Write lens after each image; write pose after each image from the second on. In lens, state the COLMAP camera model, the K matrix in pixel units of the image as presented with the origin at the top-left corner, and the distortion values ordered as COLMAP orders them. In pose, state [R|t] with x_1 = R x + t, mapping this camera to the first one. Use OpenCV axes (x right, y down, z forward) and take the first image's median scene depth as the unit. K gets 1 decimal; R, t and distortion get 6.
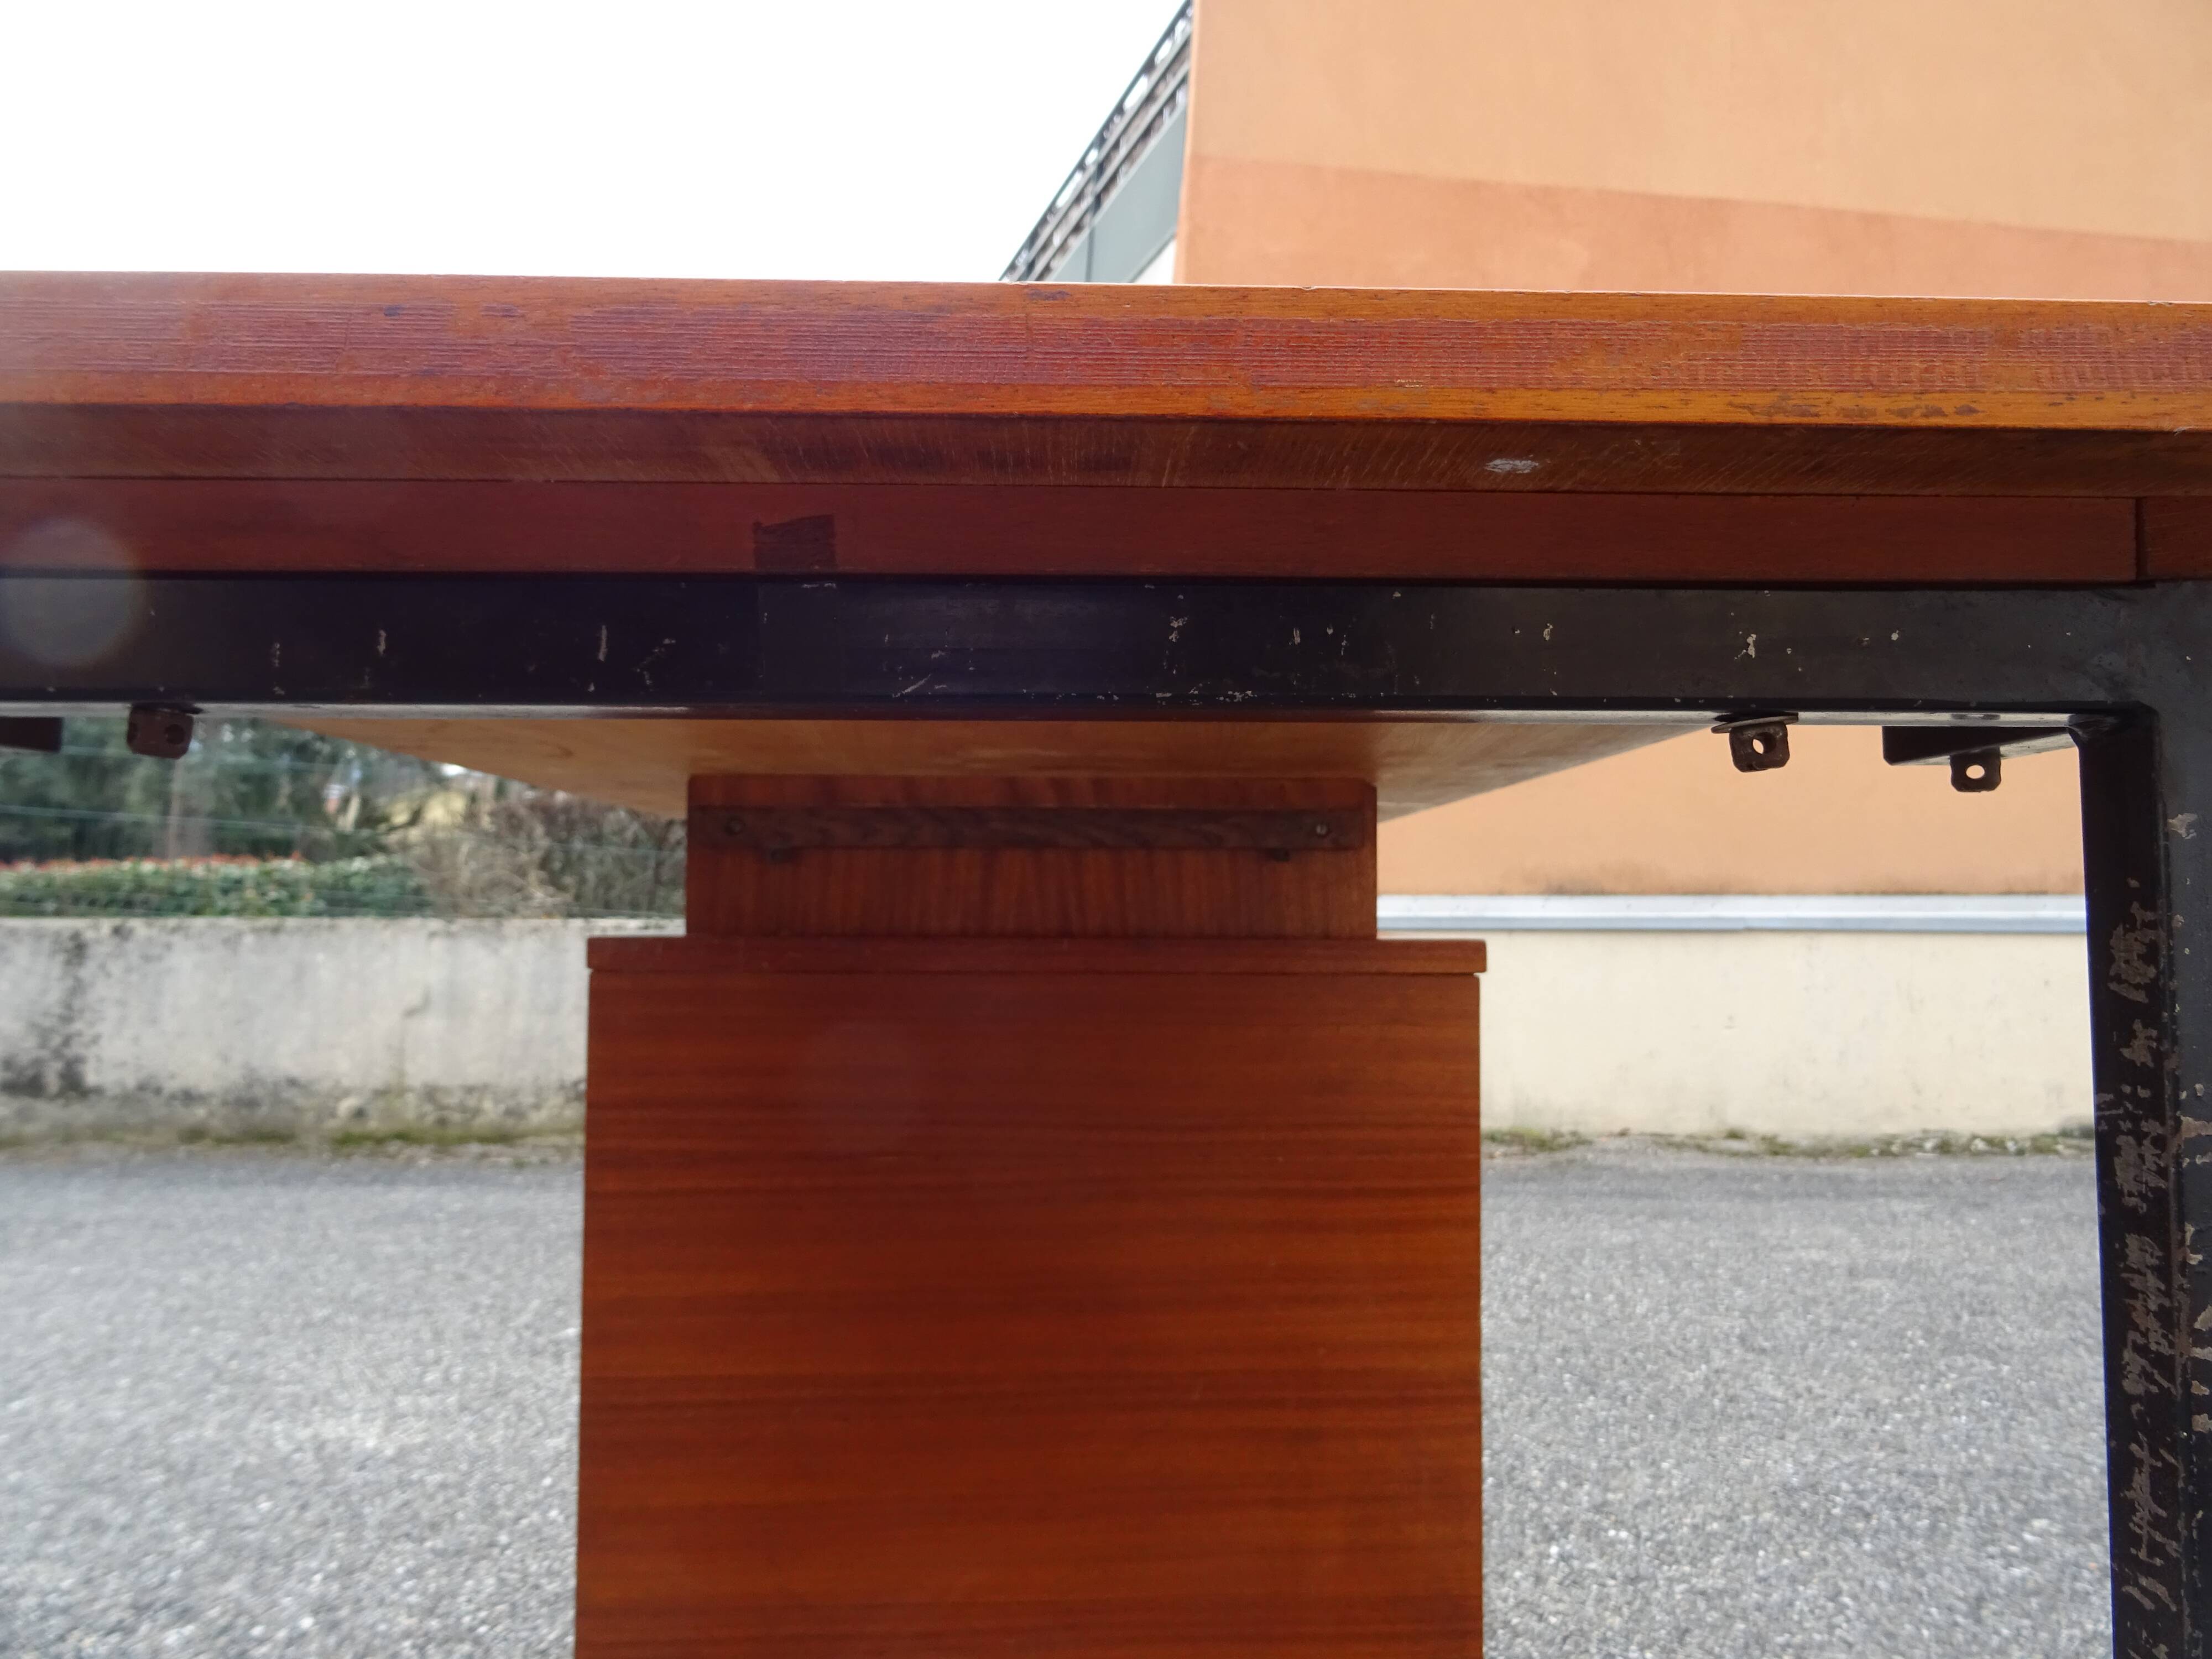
lens RADIAL K [[1579.3, 0, 1108.2], [0, 1579.3, 822.0], [0, 0, 1]] dist [0.003180, -0.009778]
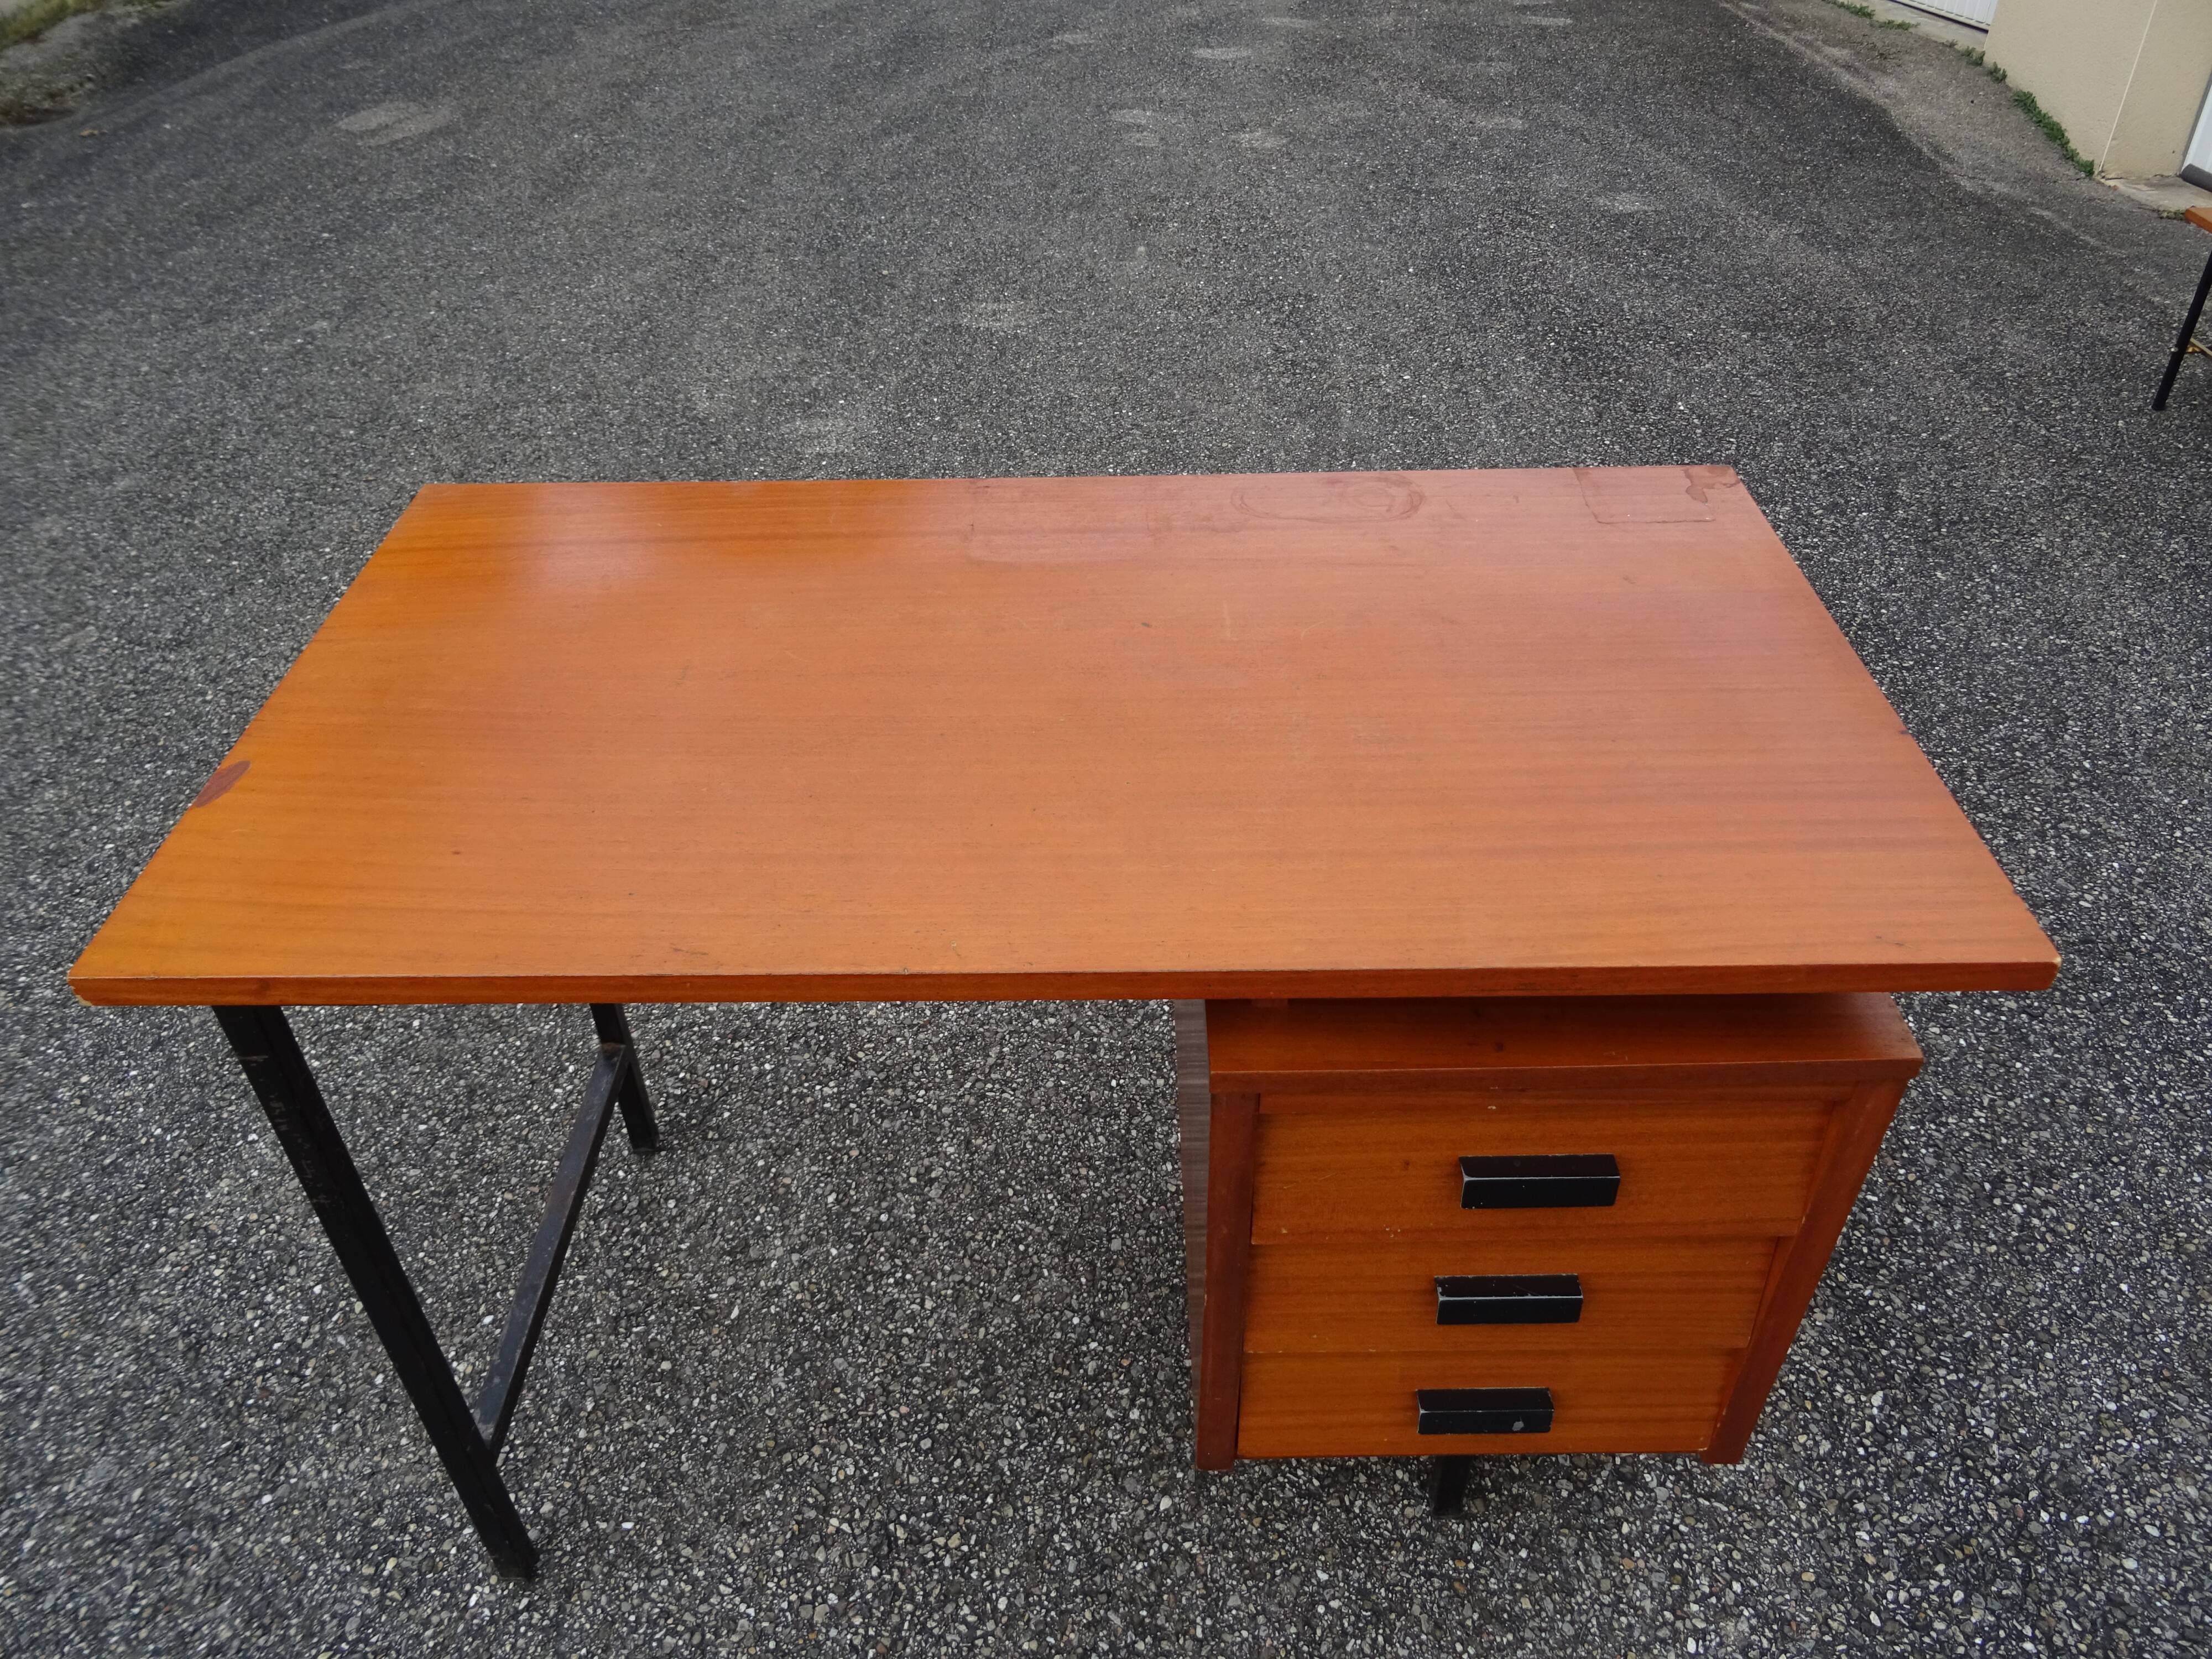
lens RADIAL K [[1579.3, 0, 1105.3], [0, 1579.3, 828.9], [0, 0, 1]] dist [0.003180, -0.009778]
pose [[0.054602, -0.618258, 0.784077, -0.467624], [-0.045862, 0.782866, 0.620497, -0.258977], [-0.997454, -0.069839, 0.014391, 0.352681]]
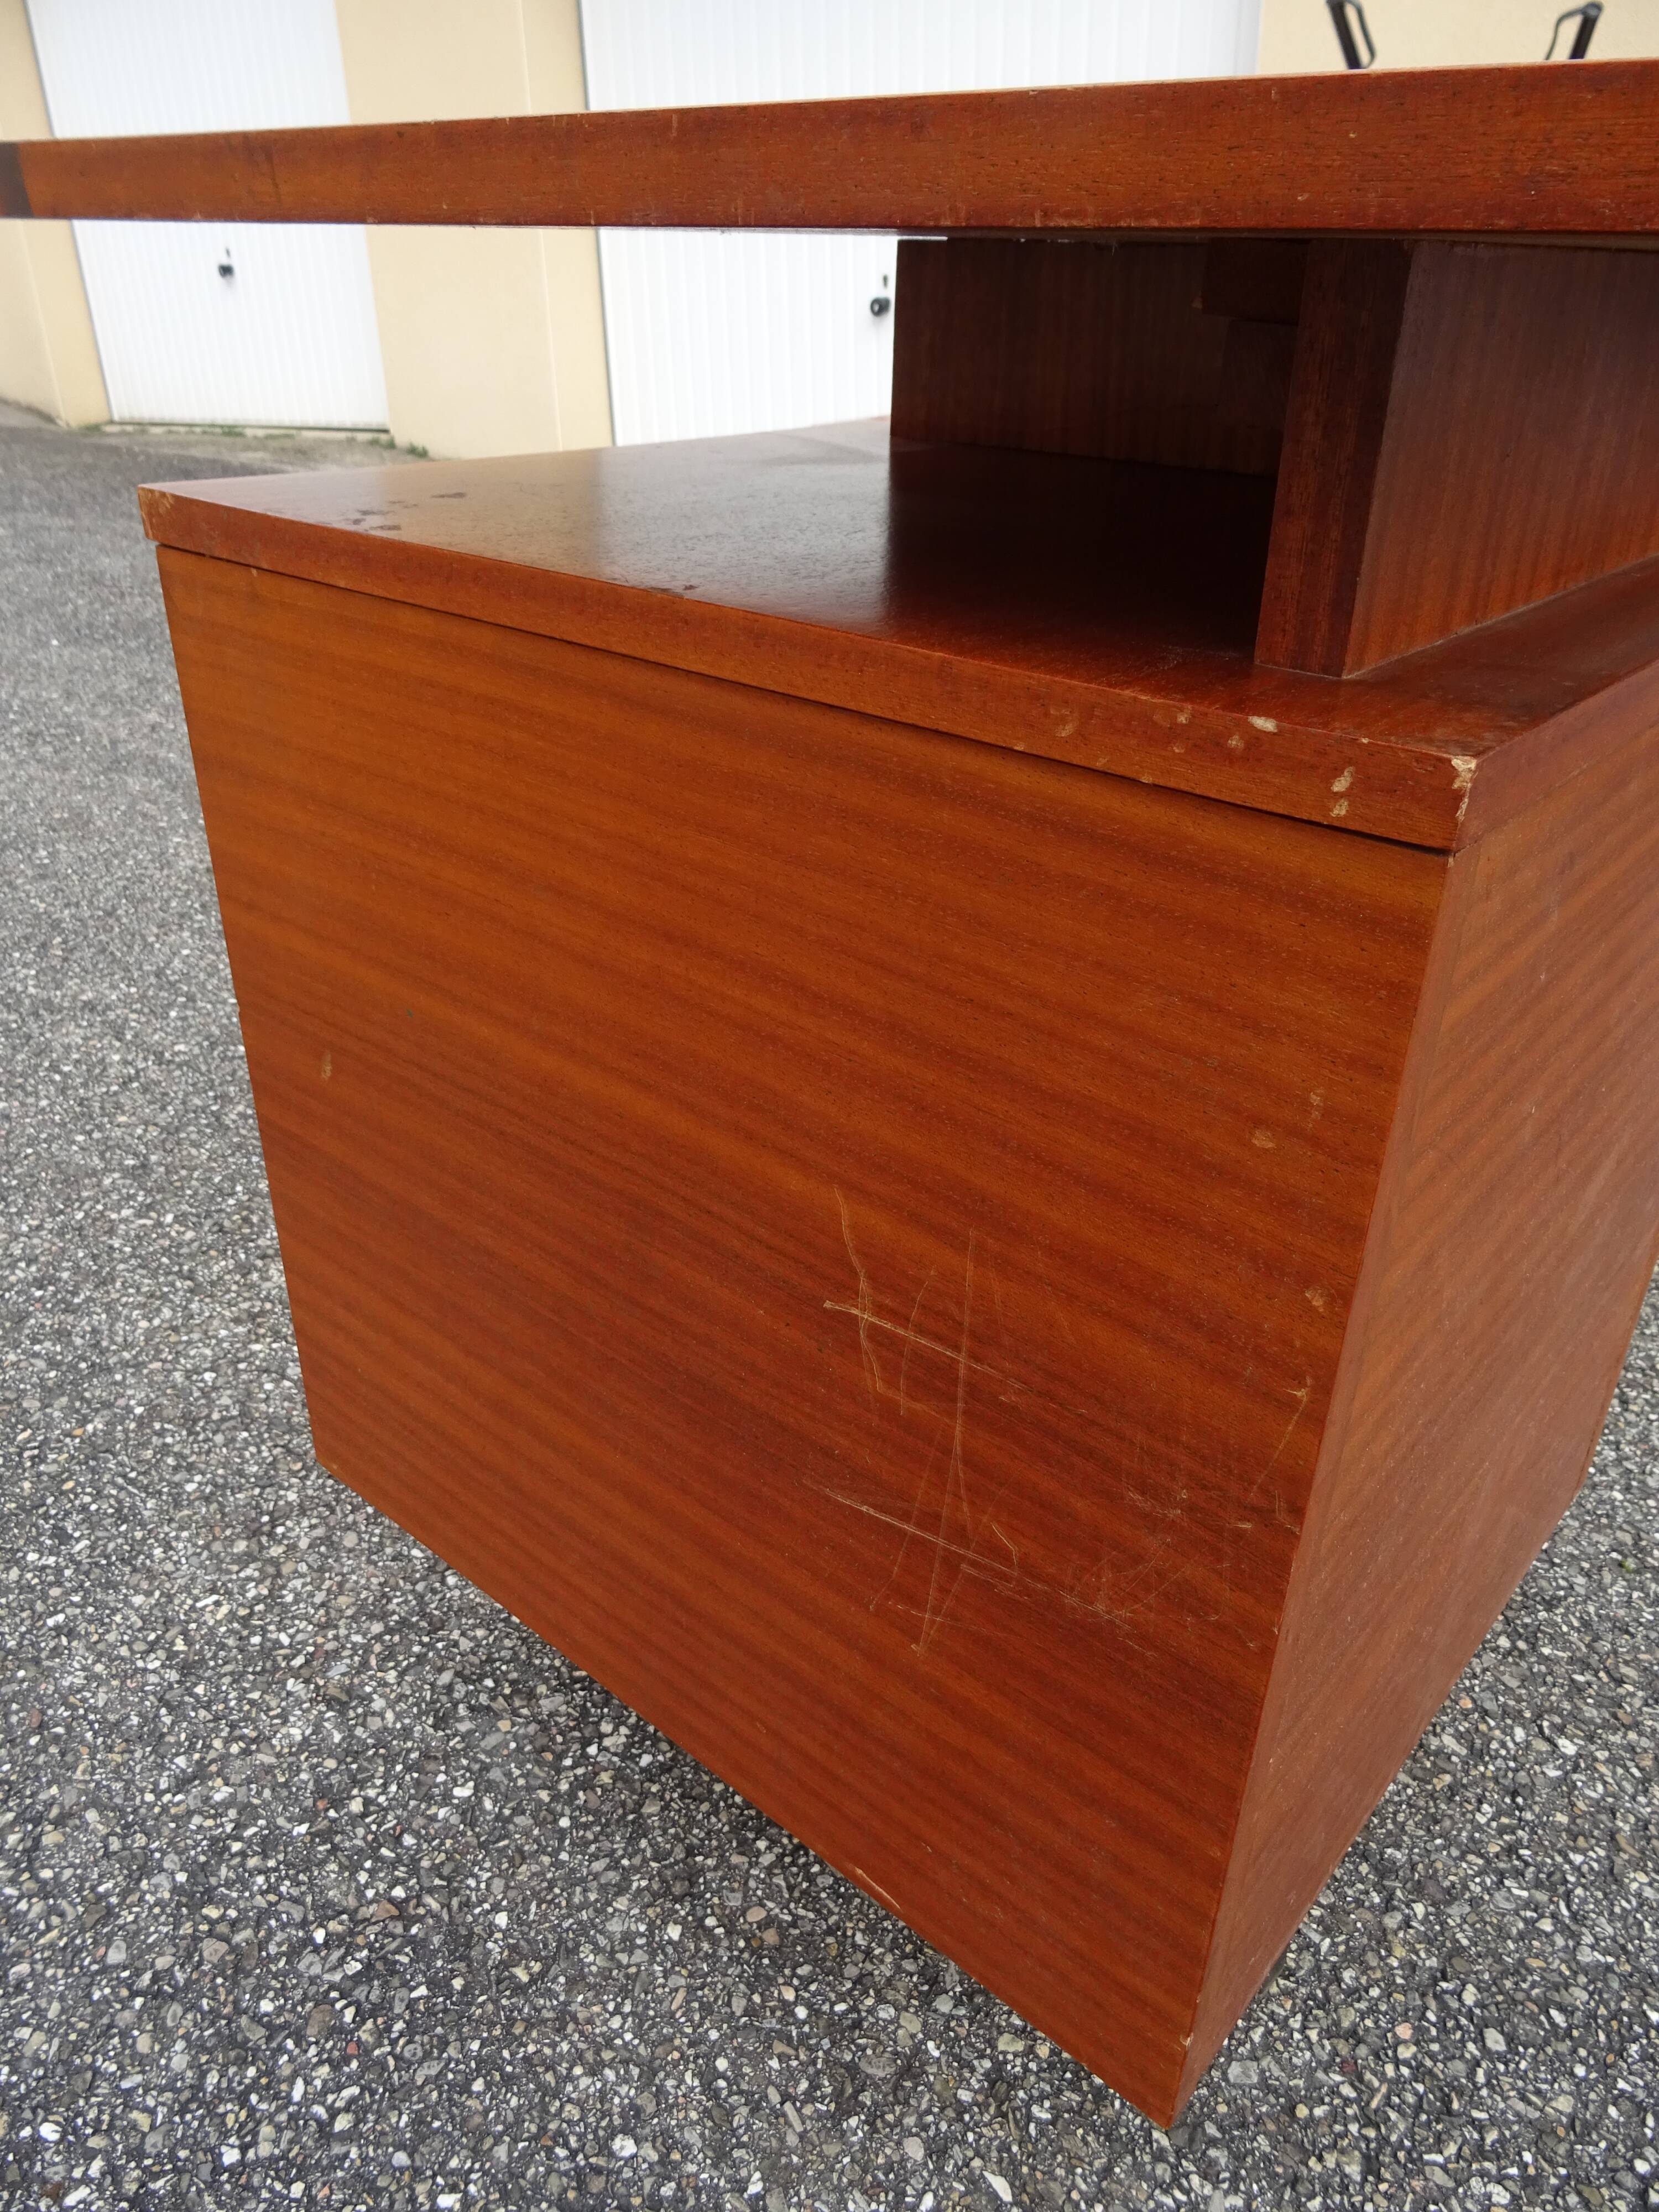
lens RADIAL K [[1579.3, 0, 830.6], [0, 1579.3, 1103.5], [0, 0, 1]] dist [0.003180, -0.009778]
pose [[-0.733459, -0.343032, 0.586829, -0.169229], [-0.060270, 0.892740, 0.446523, 0.006330], [-0.677057, 0.292138, -0.675462, 0.653116]]
